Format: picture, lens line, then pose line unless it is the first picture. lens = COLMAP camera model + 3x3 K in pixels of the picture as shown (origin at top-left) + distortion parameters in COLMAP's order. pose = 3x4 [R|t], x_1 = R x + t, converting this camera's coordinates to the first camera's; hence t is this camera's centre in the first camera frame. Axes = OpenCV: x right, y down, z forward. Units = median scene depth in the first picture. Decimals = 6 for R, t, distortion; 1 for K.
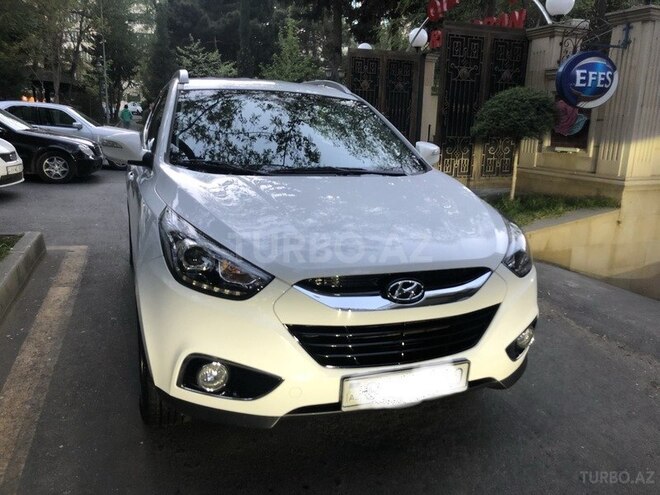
lens RADIAL K [[568.8, 0, 330.0], [0, 568.8, 247.5], [0, 0, 1]] dist [0.002555, 0.003396]
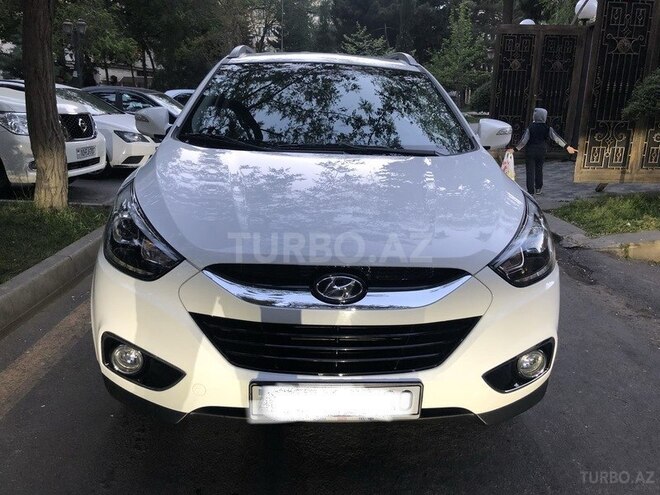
lens RADIAL K [[568.8, 0, 330.0], [0, 568.8, 247.5], [0, 0, 1]] dist [0.002555, 0.003396]
pose [[0.947229, 0.070570, -0.312694, 0.323866], [-0.065488, 0.997495, 0.026739, -0.003532], [0.313798, -0.004850, 0.949478, 0.183044]]
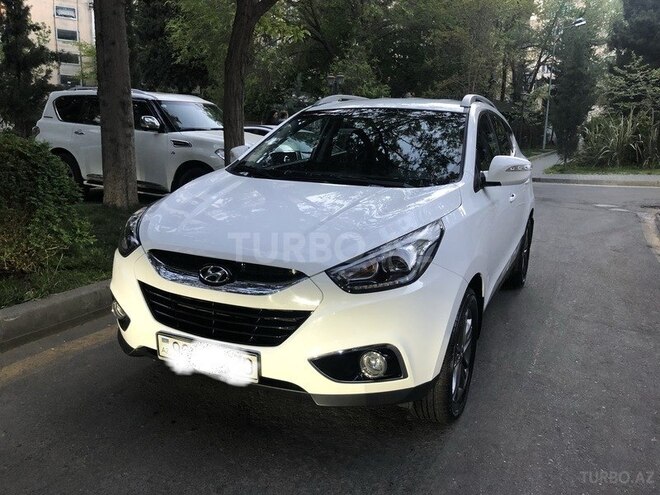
lens RADIAL K [[568.8, 0, 330.0], [0, 568.8, 247.5], [0, 0, 1]] dist [0.002555, 0.003396]
pose [[0.660134, 0.121905, -0.741190, 0.965784], [-0.157419, 0.987283, 0.022177, -0.033623], [0.734468, 0.102038, 0.670929, 0.344520]]
